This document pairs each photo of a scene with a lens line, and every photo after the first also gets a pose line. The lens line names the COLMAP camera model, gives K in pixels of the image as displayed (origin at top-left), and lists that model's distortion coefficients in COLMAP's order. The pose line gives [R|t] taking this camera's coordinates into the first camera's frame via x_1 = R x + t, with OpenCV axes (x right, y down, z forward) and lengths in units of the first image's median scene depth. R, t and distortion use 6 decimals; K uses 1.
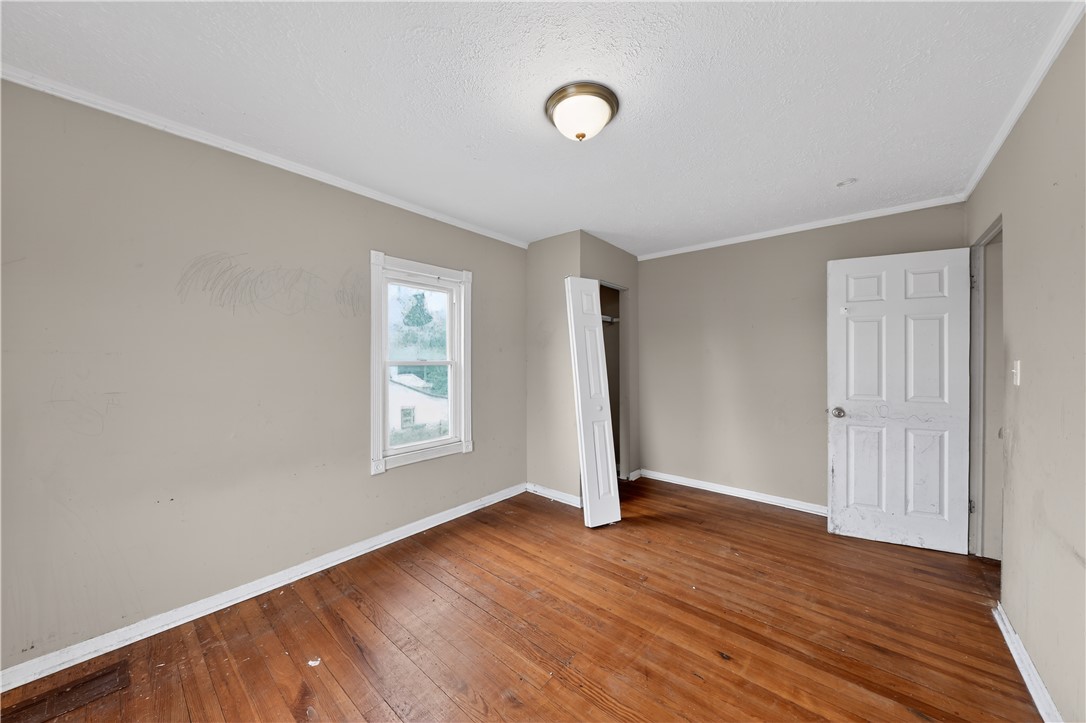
lens RADIAL K [[379.6, 0, 541.8], [0, 379.6, 364.3], [0, 0, 1]] dist [0.002276, -0.000080]
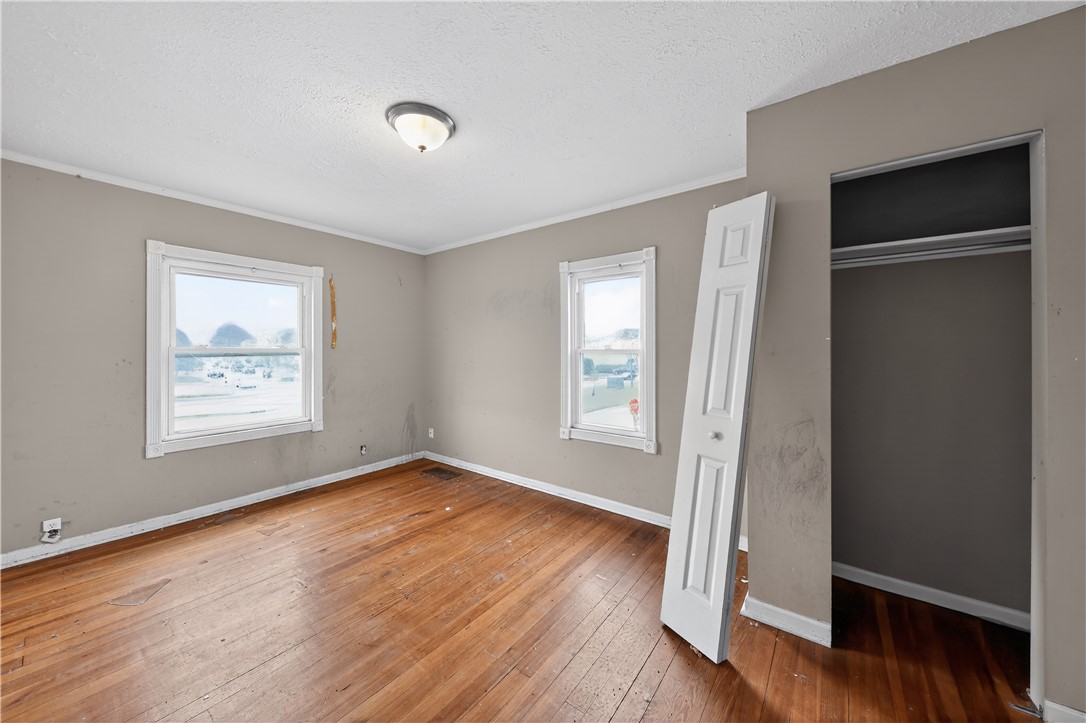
lens RADIAL K [[379.6, 0, 538.6], [0, 379.6, 350.8], [0, 0, 1]] dist [0.002276, -0.000080]
pose [[0.045921, 0.008376, -0.998910, 1.017638], [-0.009370, 0.999924, 0.007953, -0.014186], [0.998901, 0.008995, 0.045996, 1.063403]]
